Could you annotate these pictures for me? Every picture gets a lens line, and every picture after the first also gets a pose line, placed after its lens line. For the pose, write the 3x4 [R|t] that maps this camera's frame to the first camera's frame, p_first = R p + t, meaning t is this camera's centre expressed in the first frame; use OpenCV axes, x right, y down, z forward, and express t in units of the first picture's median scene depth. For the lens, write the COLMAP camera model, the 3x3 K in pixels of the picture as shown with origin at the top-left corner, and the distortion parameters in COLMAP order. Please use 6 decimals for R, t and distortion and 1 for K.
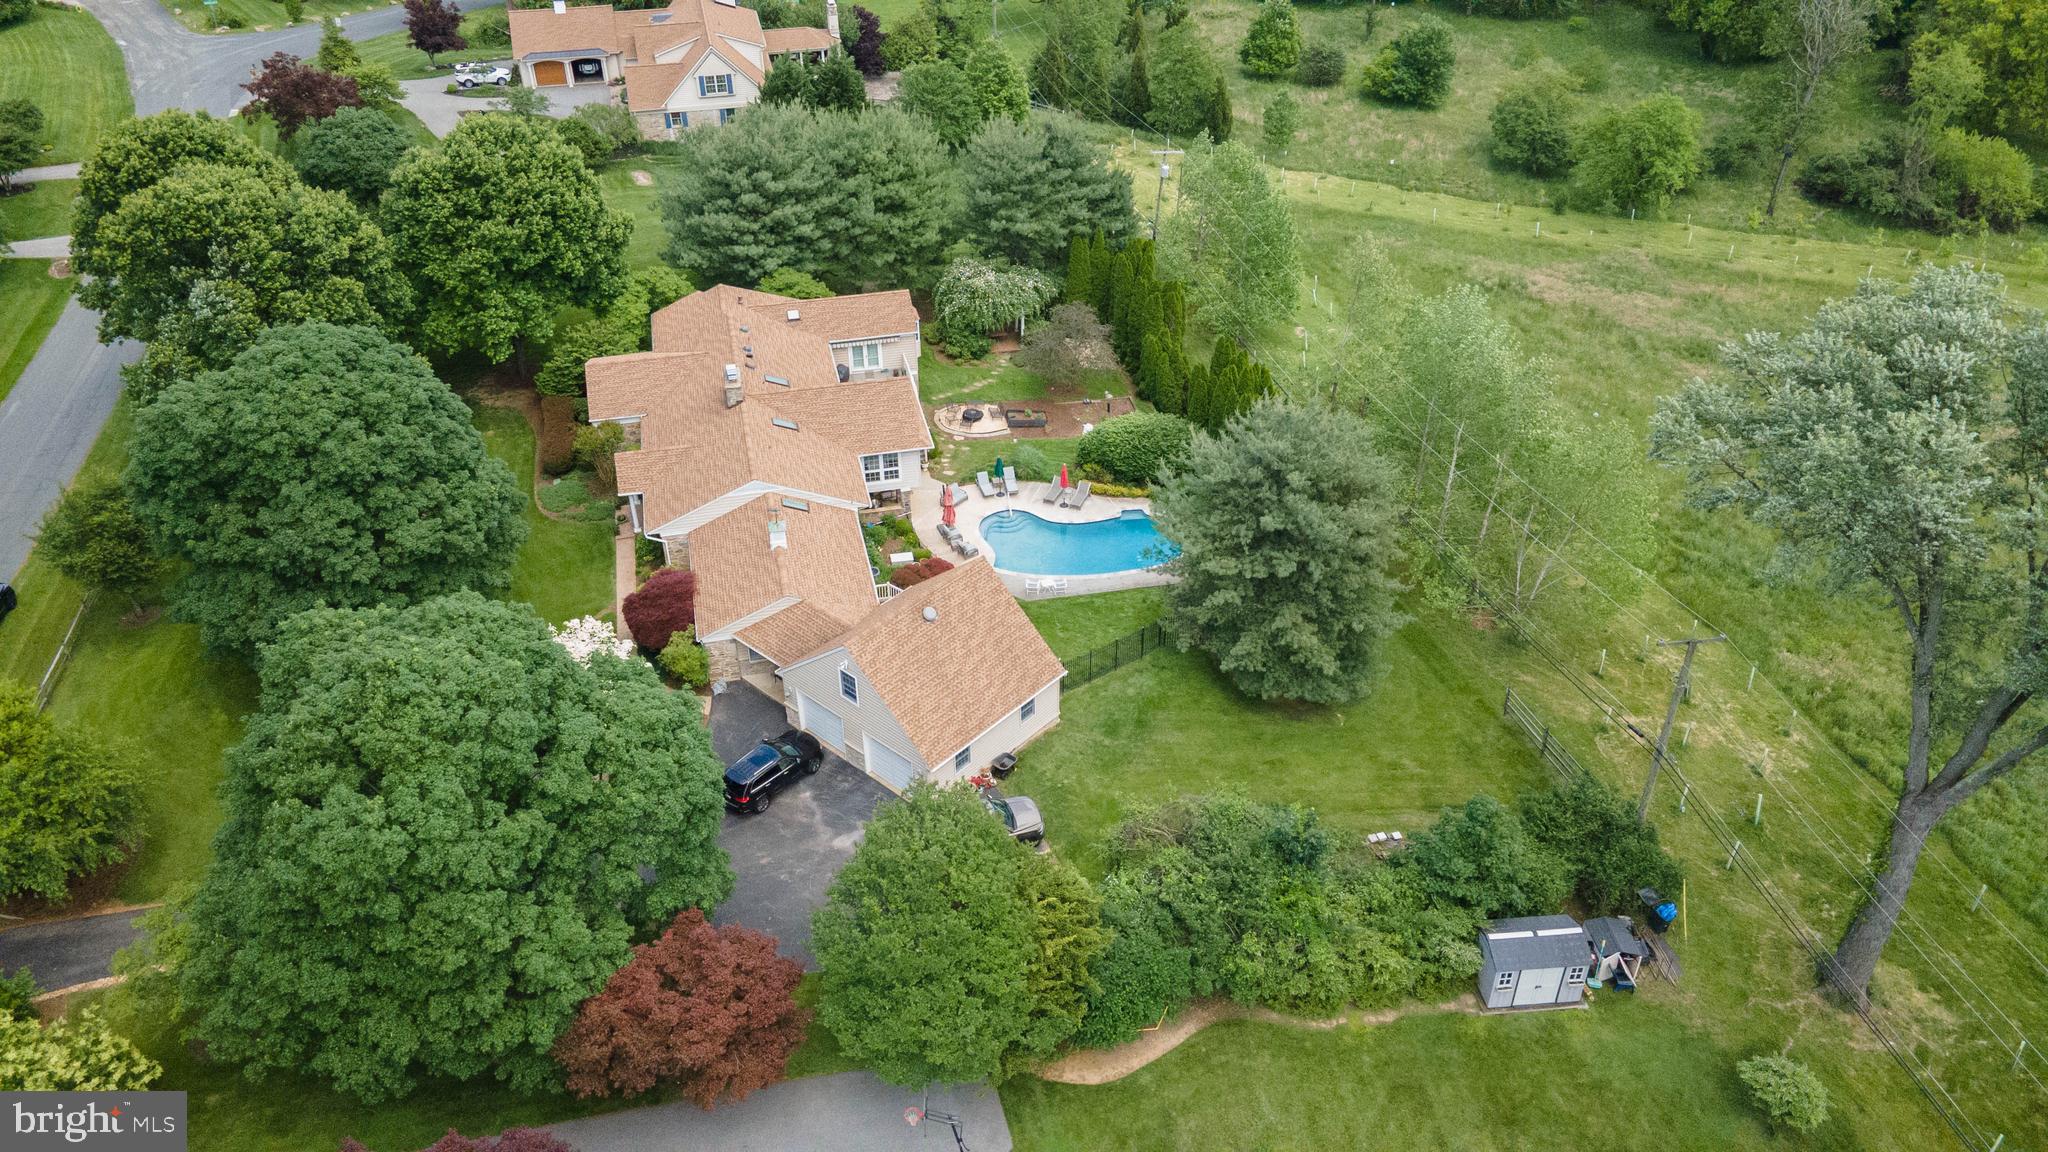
lens RADIAL K [[1509.1, 0, 1027.8], [0, 1509.1, 568.4], [0, 0, 1]] dist [0.043398, 0.005121]
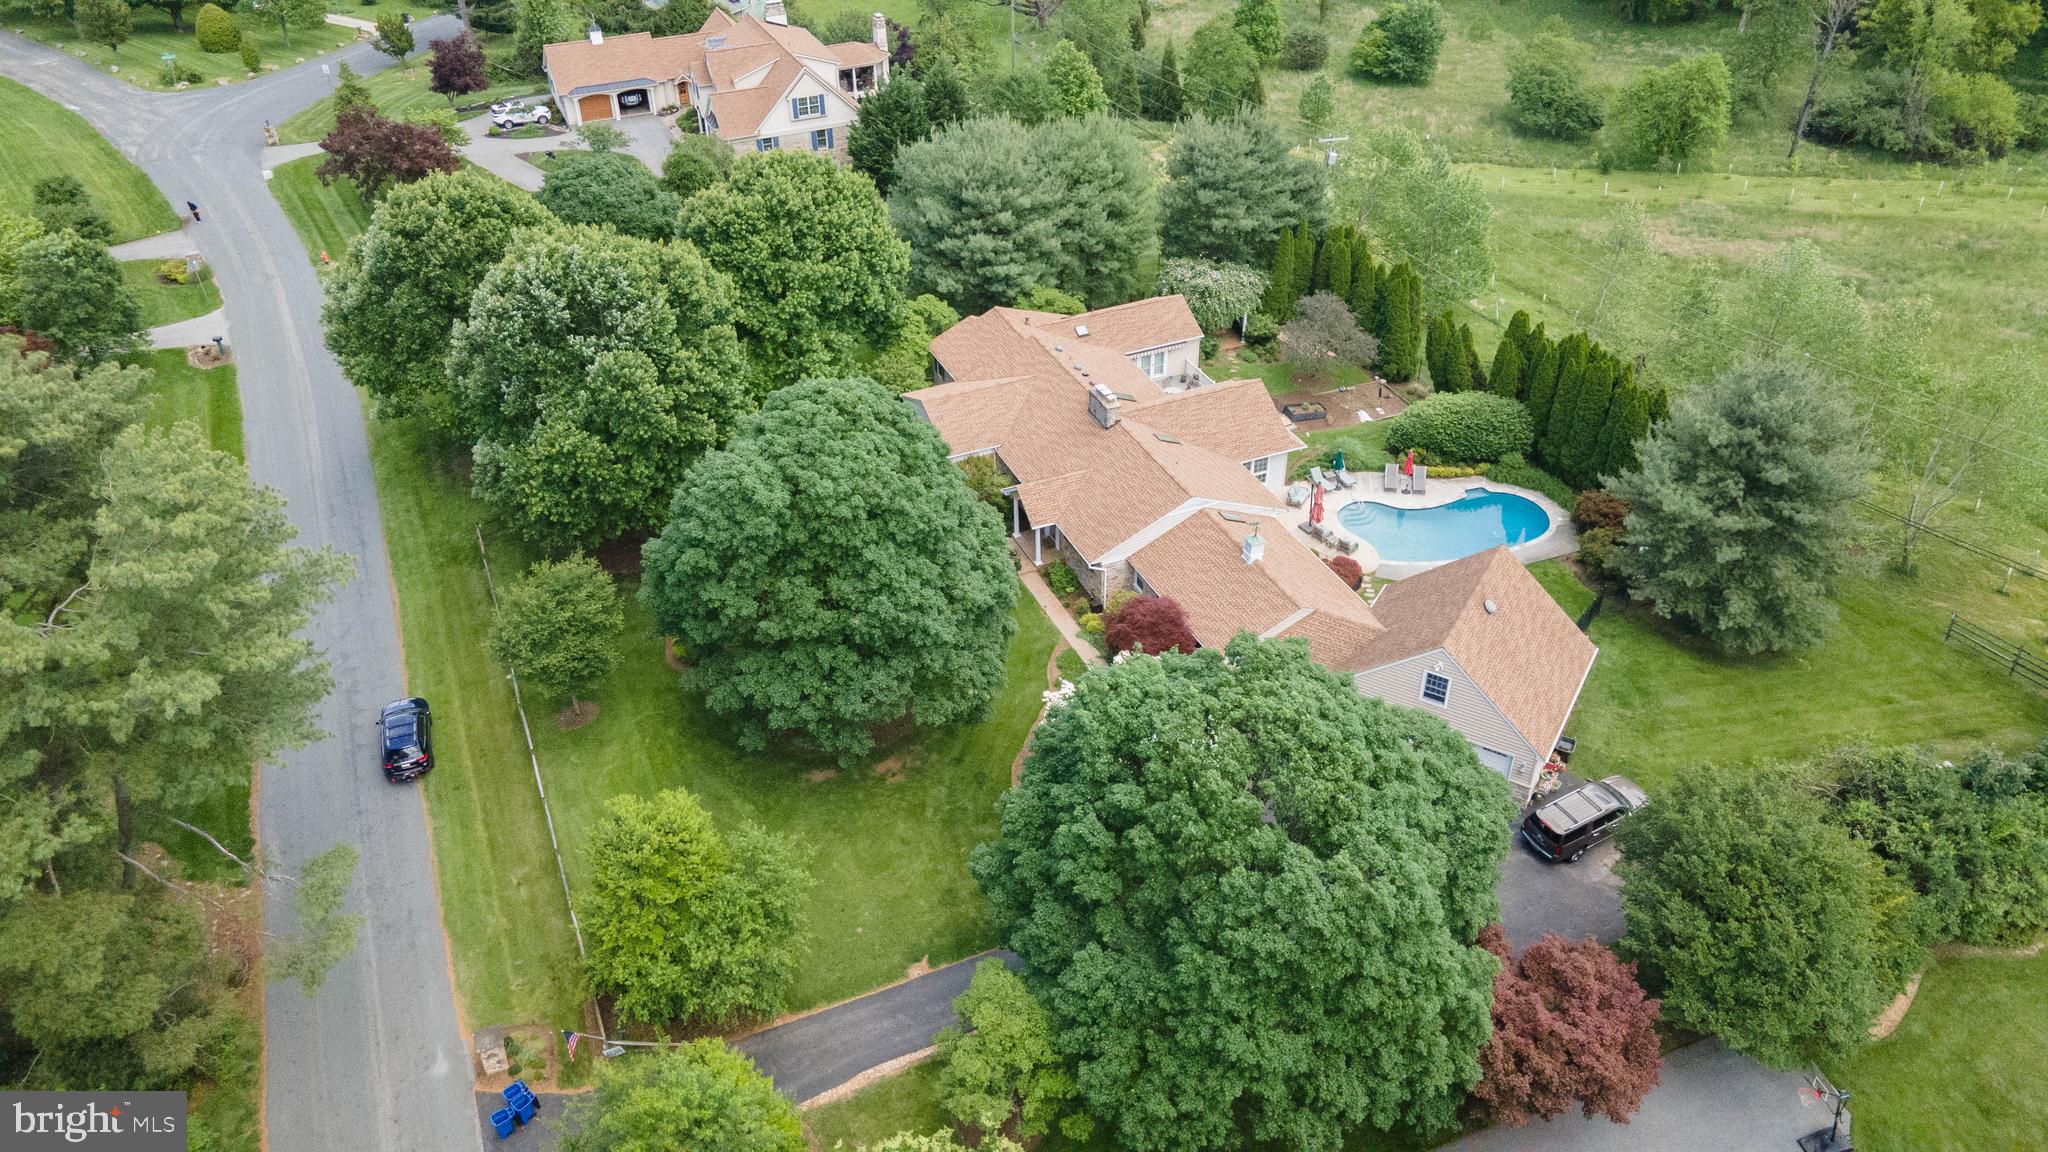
lens RADIAL K [[1509.1, 0, 1027.8], [0, 1509.1, 568.4], [0, 0, 1]] dist [0.043398, 0.005121]
pose [[0.981234, -0.115423, 0.154461, -0.324378], [0.115497, 0.993271, 0.008526, -0.024292], [-0.154406, 0.009474, 0.987962, 0.036237]]
